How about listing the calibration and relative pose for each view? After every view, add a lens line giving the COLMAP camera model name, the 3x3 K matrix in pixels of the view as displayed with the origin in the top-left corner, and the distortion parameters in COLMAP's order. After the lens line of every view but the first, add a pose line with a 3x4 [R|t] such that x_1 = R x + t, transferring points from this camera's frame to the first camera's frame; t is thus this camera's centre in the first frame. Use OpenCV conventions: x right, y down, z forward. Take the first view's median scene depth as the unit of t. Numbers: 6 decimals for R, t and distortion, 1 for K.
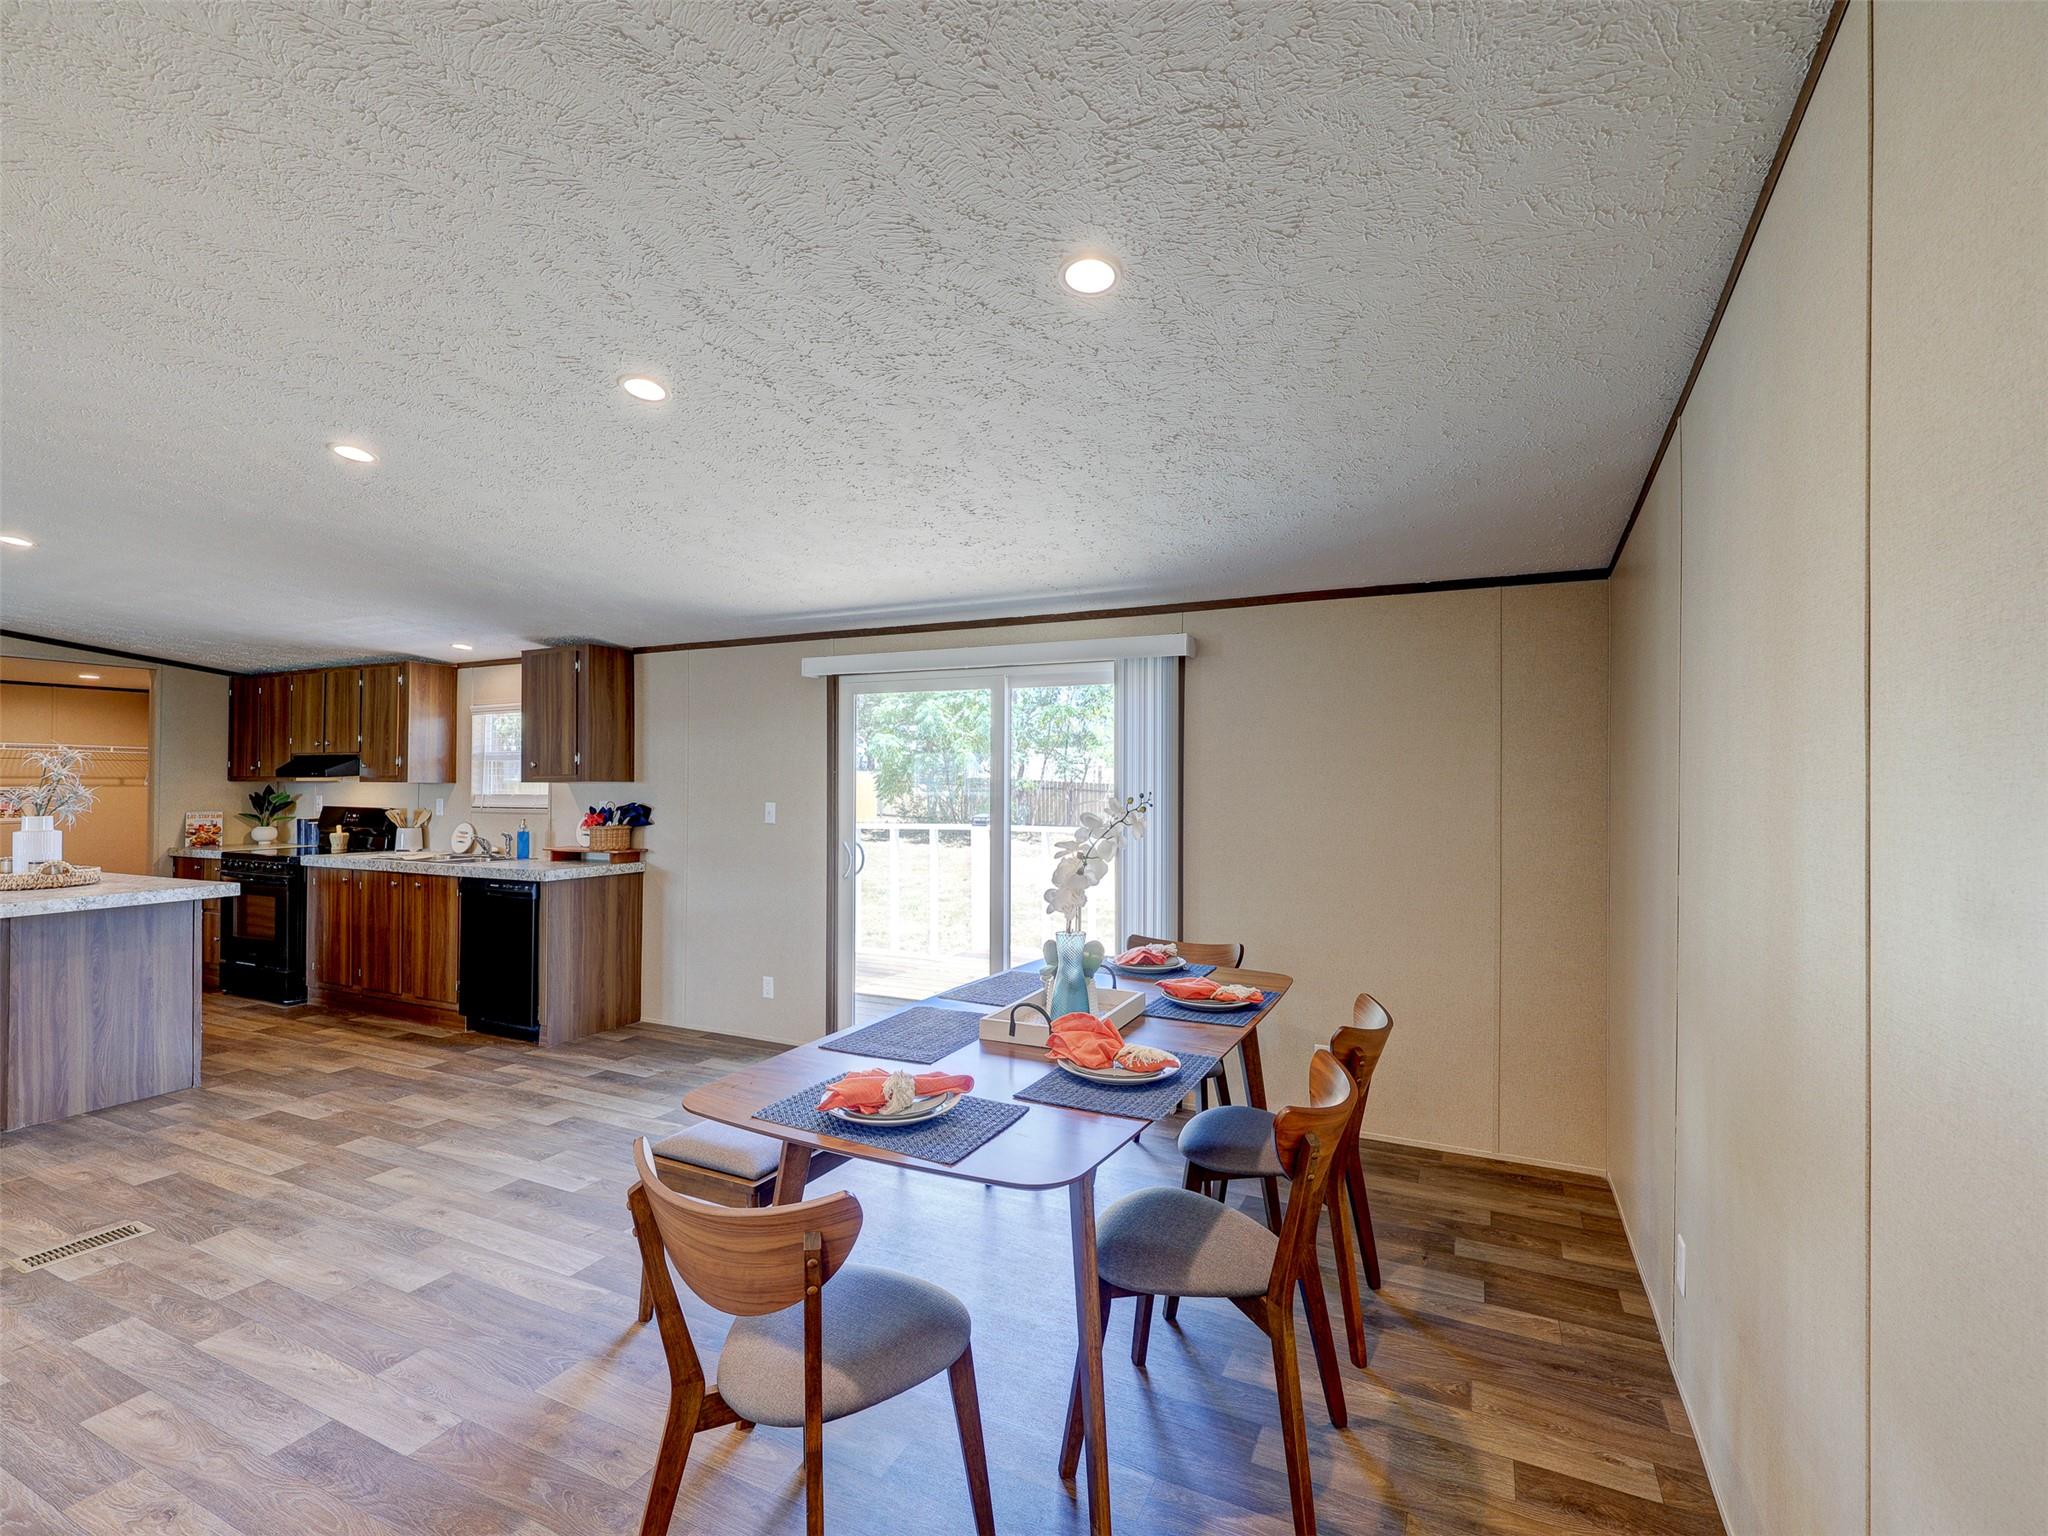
lens RADIAL K [[941.6, 0, 1017.5], [0, 941.6, 776.3], [0, 0, 1]] dist [0.001075, 0.000870]
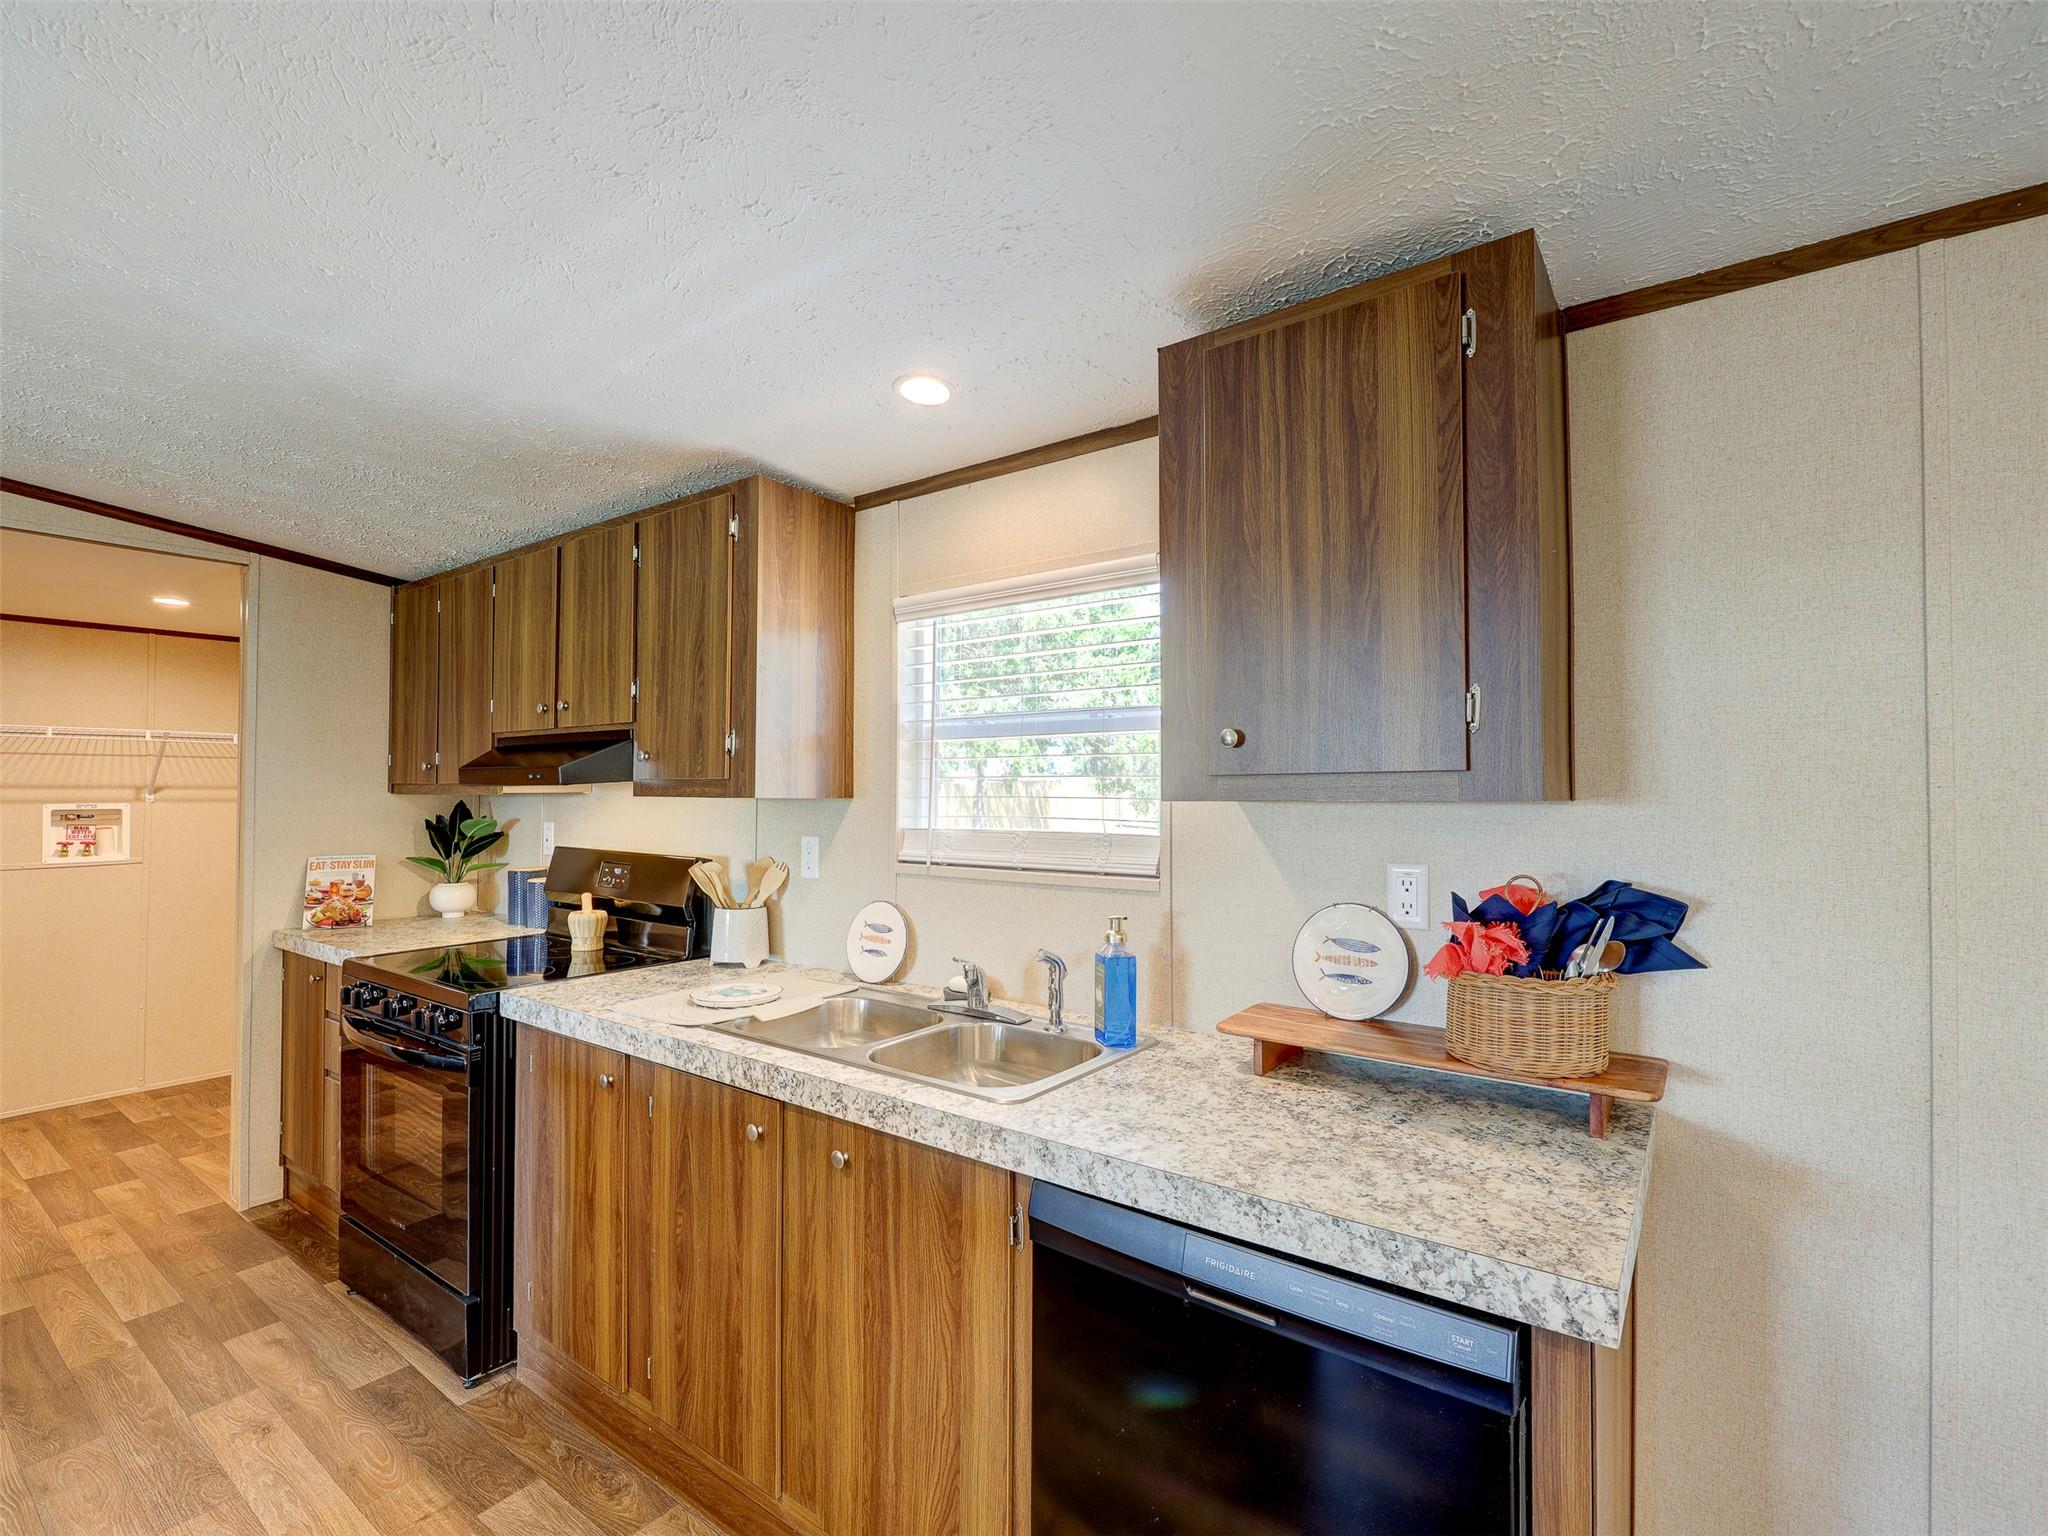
lens RADIAL K [[941.6, 0, 1022.2], [0, 941.6, 774.0], [0, 0, 1]] dist [0.001075, 0.000870]
pose [[0.983487, -0.005953, -0.180882, -0.520524], [0.004716, 0.999962, -0.007264, -0.000068], [0.180919, 0.006291, 0.983478, 0.713912]]
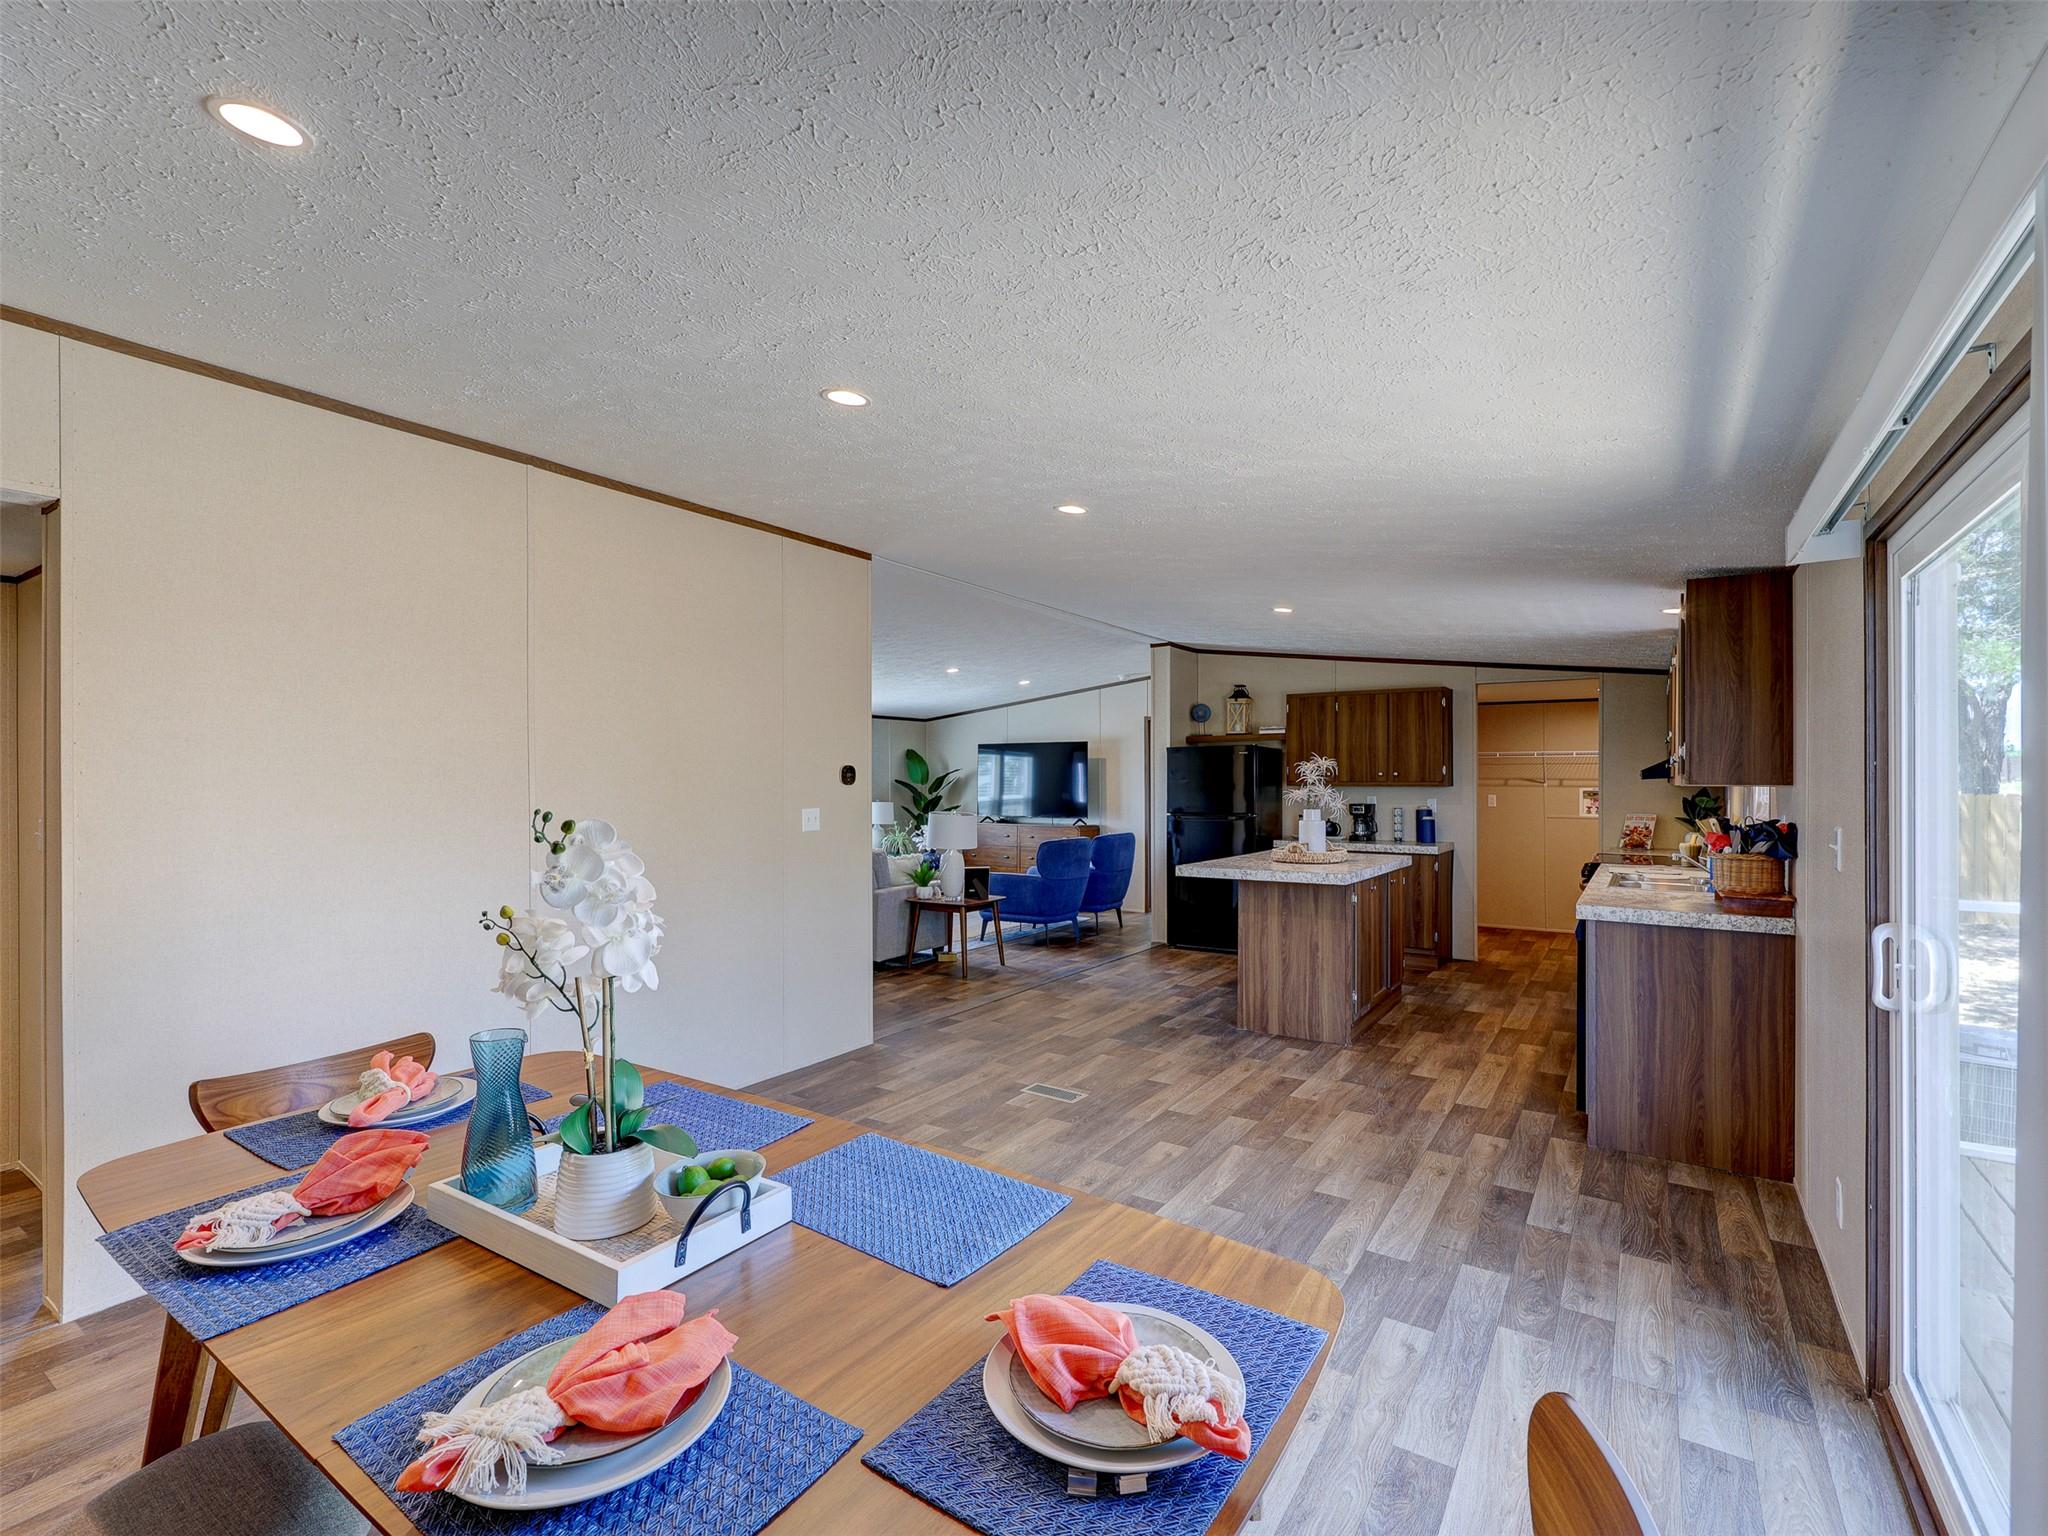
lens RADIAL K [[941.6, 0, 1025.0], [0, 941.6, 778.8], [0, 0, 1]] dist [0.001075, 0.000870]
pose [[-0.127812, -0.002337, -0.991796, 0.262736], [0.003624, 0.999989, -0.002823, 0.000804], [0.991792, -0.003955, -0.127802, 0.594678]]
